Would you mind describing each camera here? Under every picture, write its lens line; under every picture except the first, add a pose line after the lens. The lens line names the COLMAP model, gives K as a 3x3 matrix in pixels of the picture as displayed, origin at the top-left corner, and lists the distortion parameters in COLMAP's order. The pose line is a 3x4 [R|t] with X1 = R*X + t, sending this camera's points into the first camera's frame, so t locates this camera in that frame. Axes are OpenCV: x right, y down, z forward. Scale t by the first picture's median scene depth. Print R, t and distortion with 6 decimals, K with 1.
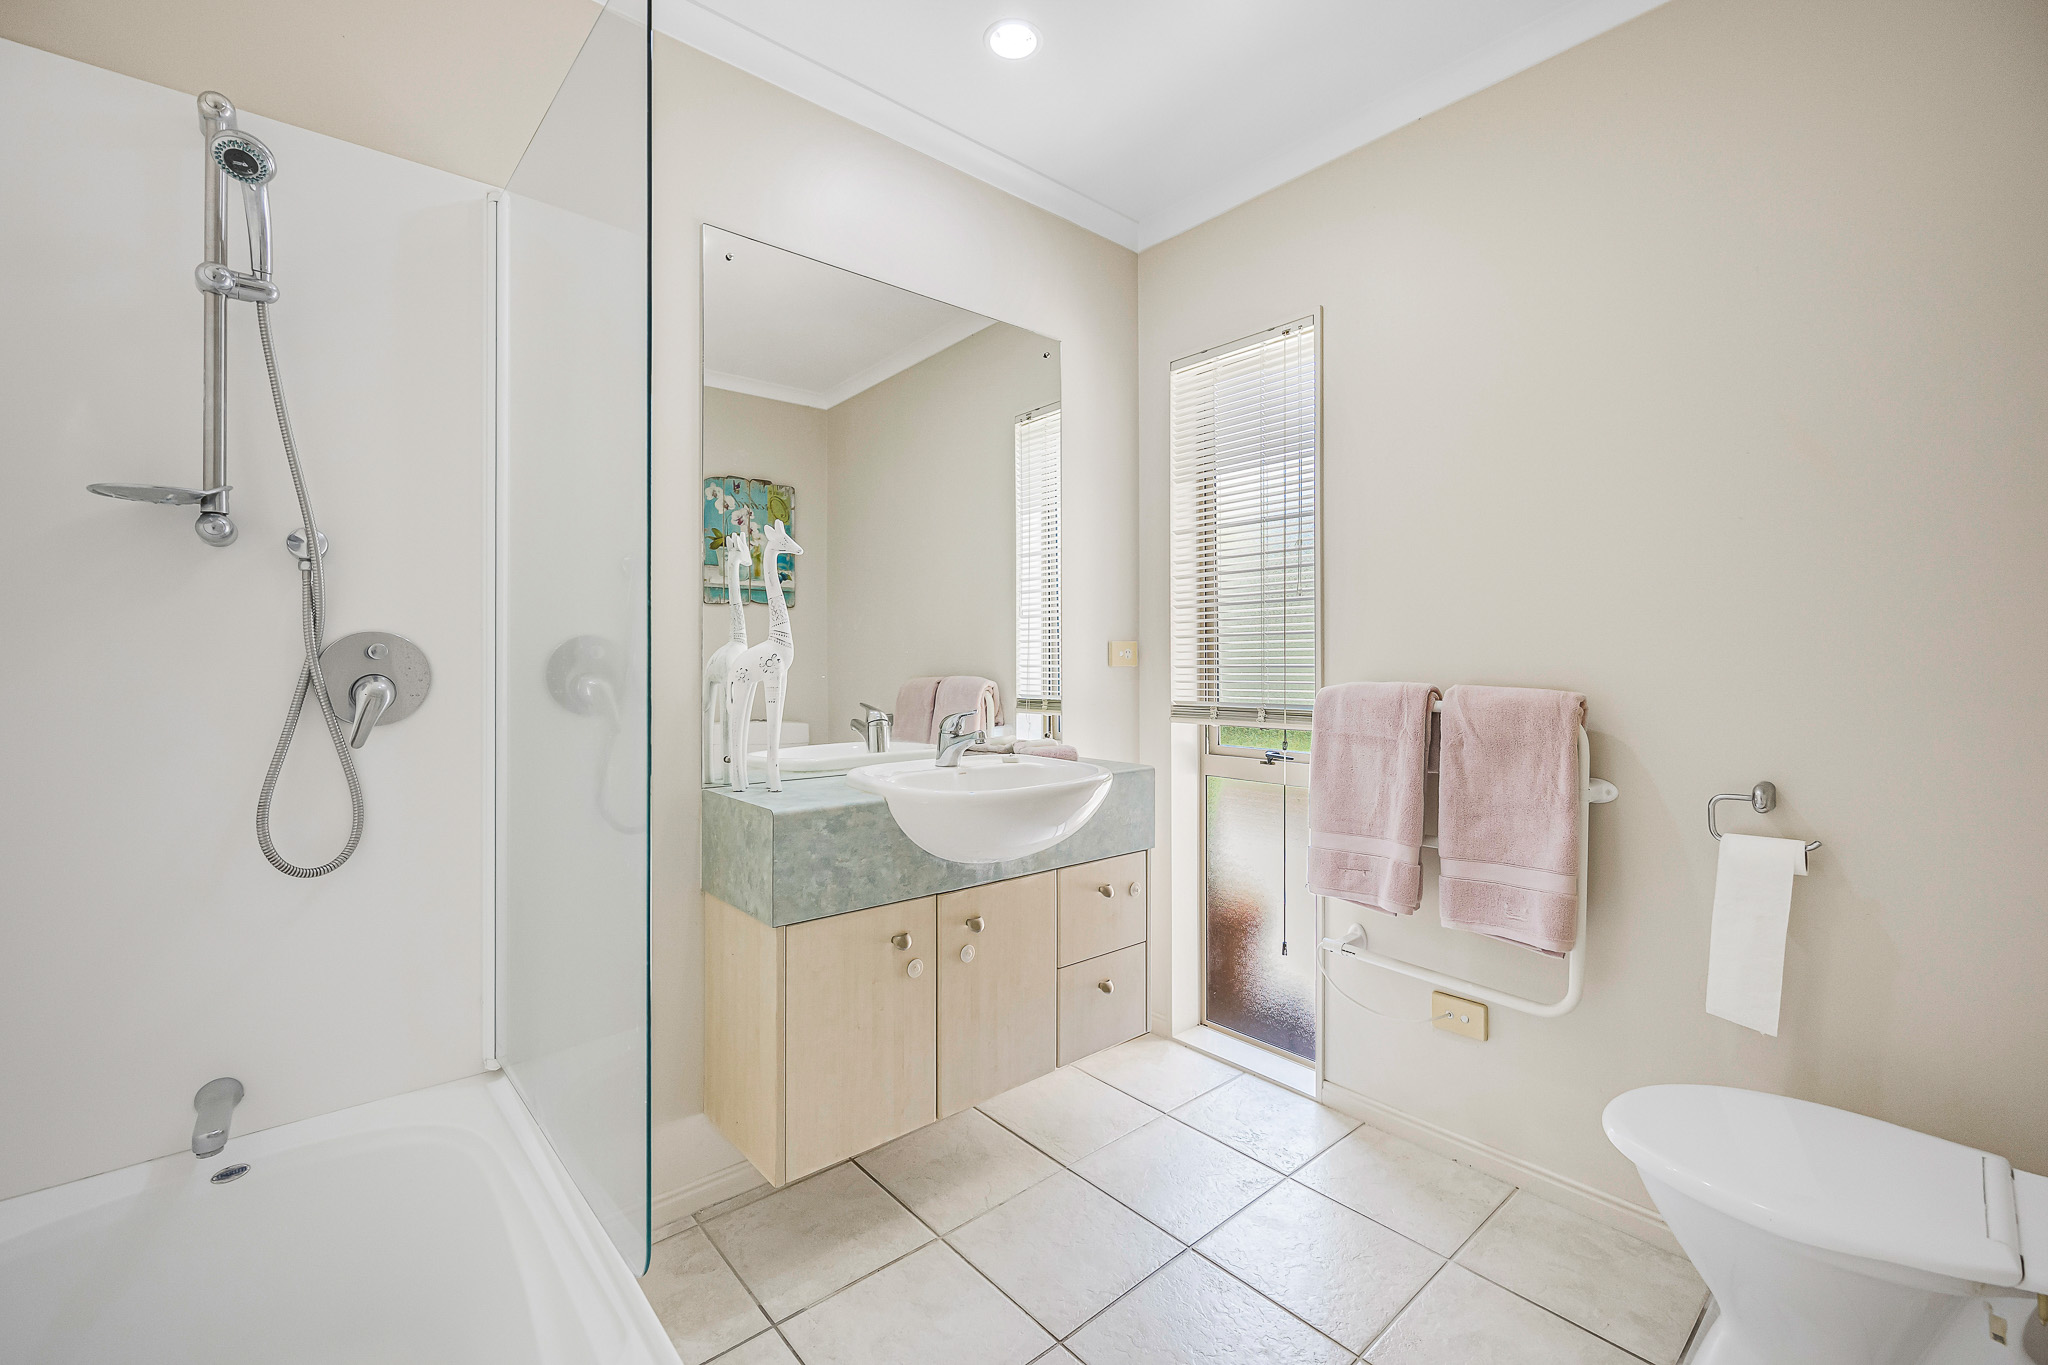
lens RADIAL K [[841.2, 0, 1014.9], [0, 841.2, 654.5], [0, 0, 1]] dist [-0.001562, -0.000179]
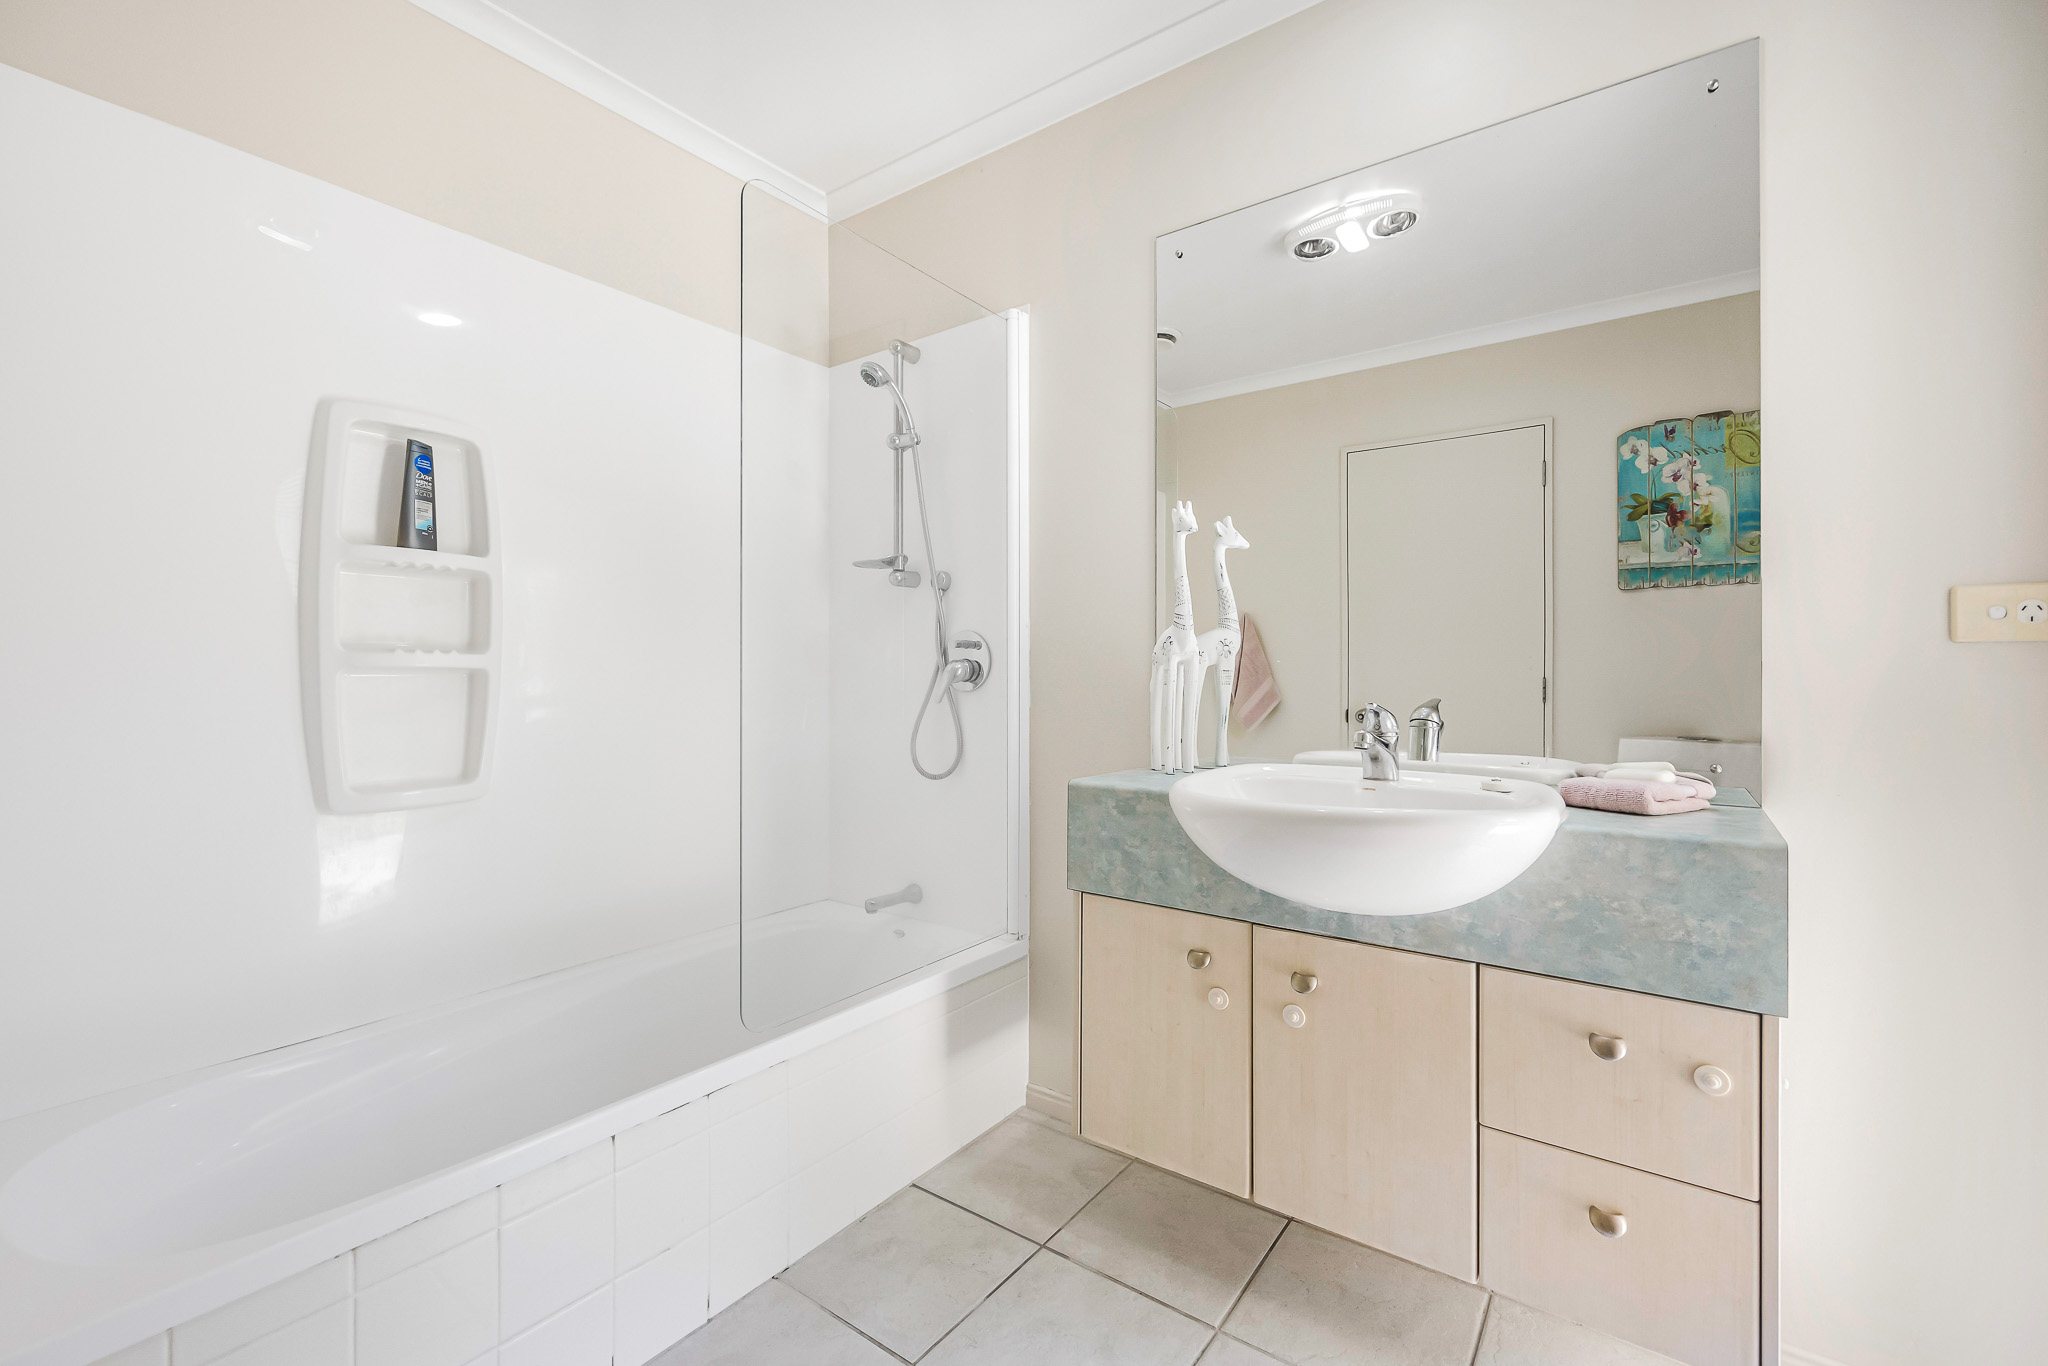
lens RADIAL K [[866.4, 0, 1059.5], [0, 866.4, 679.5], [0, 0, 1]] dist [0.000191, -0.000007]
pose [[0.250431, 0.000698, -0.968134, 0.697528], [0.004676, 0.999987, 0.001931, 0.049088], [0.968123, -0.005010, 0.250424, 0.635902]]
